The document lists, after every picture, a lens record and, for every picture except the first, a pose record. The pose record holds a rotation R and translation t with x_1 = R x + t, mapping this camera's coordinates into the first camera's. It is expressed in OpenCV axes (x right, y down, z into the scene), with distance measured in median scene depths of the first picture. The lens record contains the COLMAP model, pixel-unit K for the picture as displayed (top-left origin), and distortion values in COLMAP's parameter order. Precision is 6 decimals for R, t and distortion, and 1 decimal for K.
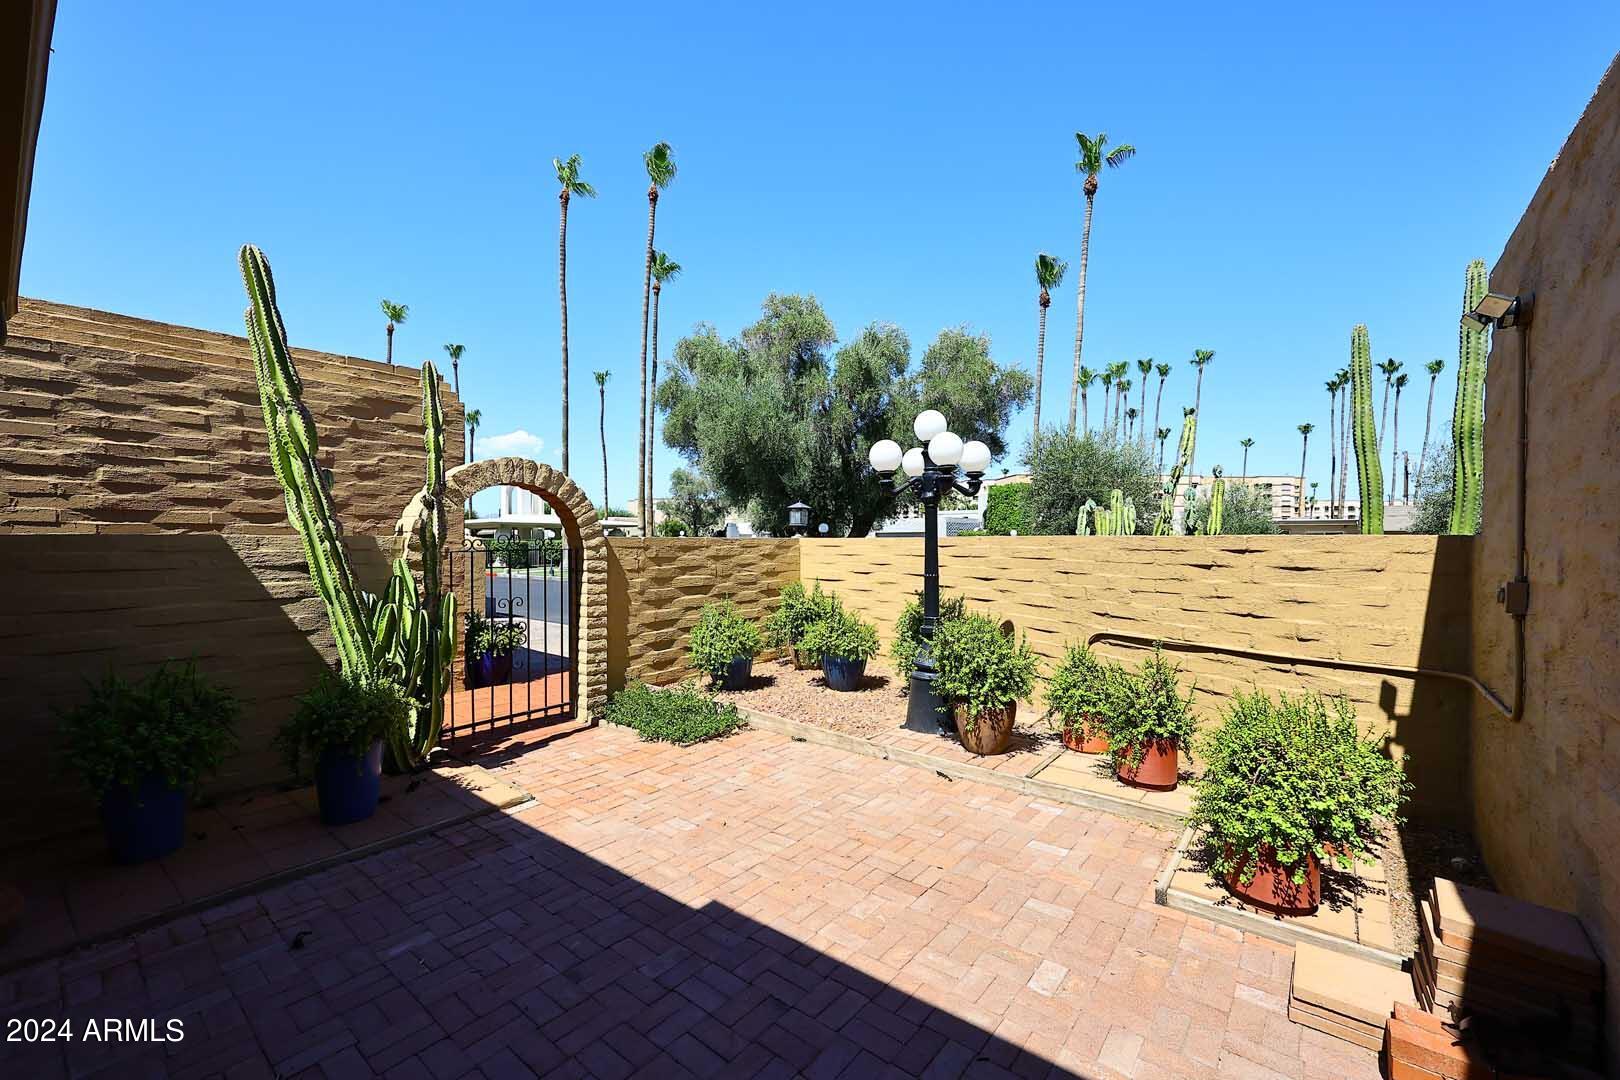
lens RADIAL K [[653.1, 0, 810.0], [0, 653.1, 544.6], [0, 0, 1]] dist [-0.000163, 0.000041]
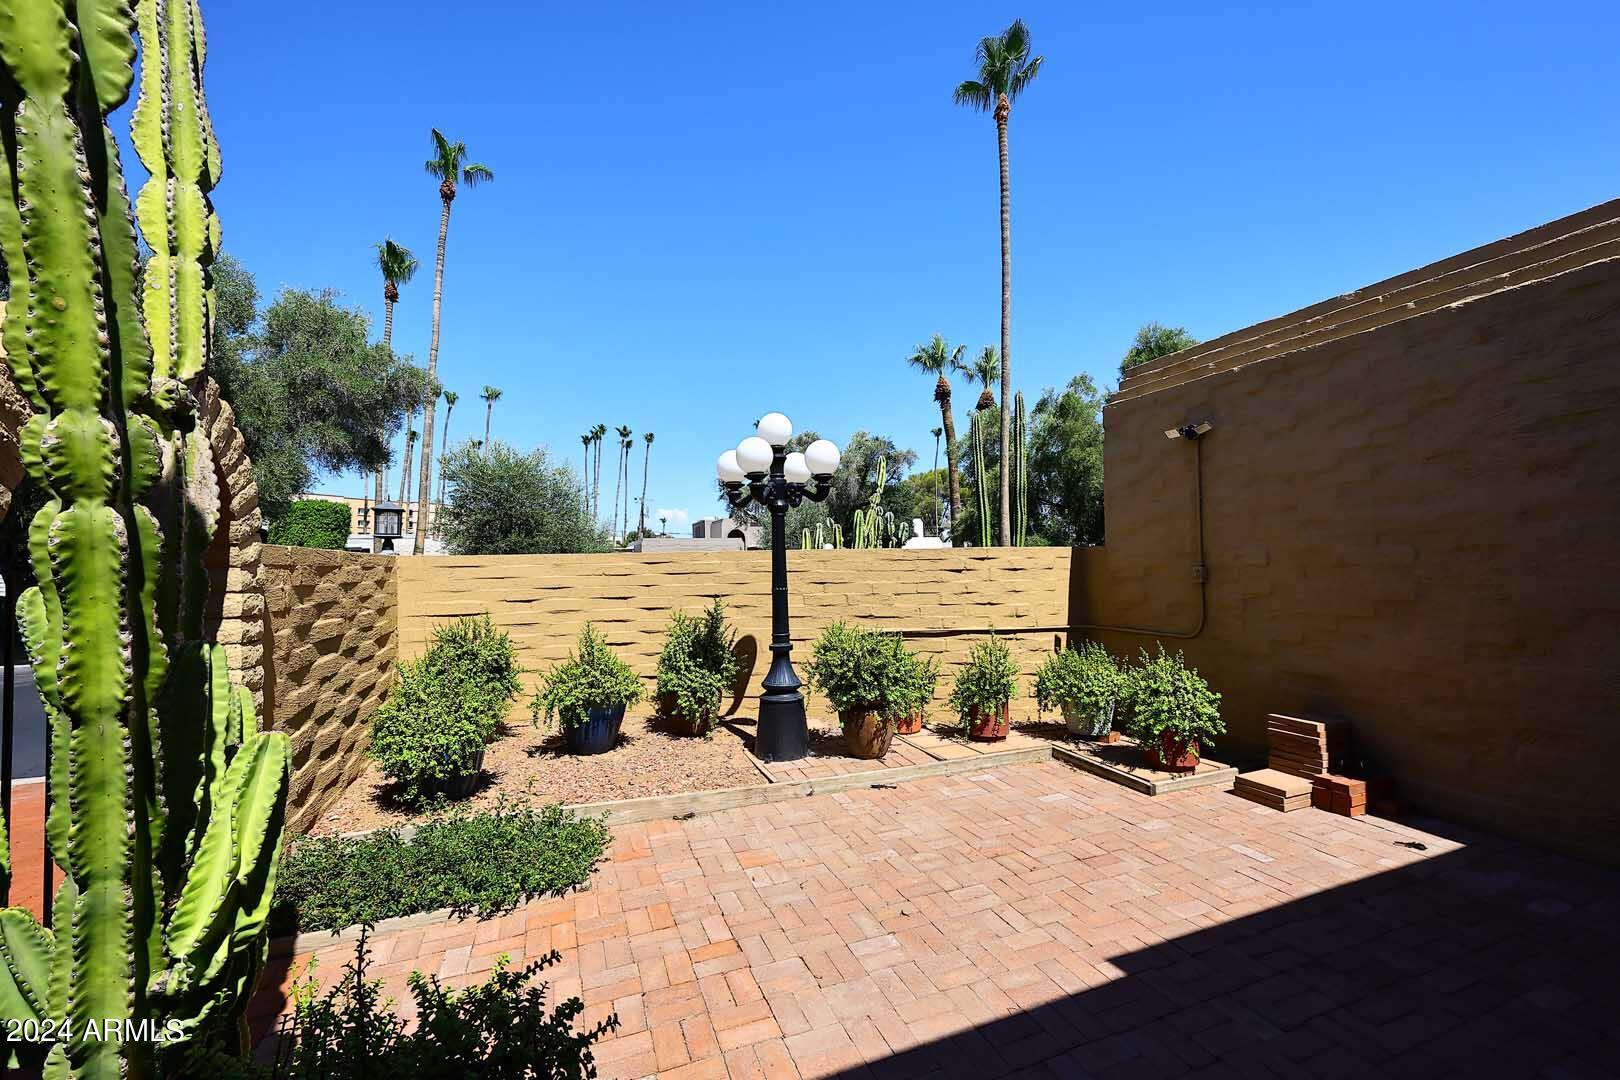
lens RADIAL K [[653.1, 0, 810.0], [0, 653.1, 544.6], [0, 0, 1]] dist [-0.000163, 0.000041]
pose [[0.505376, 0.017485, 0.862722, -0.684461], [0.021297, 0.999237, -0.032728, 0.016880], [-0.862636, 0.034913, 0.504618, 0.561132]]
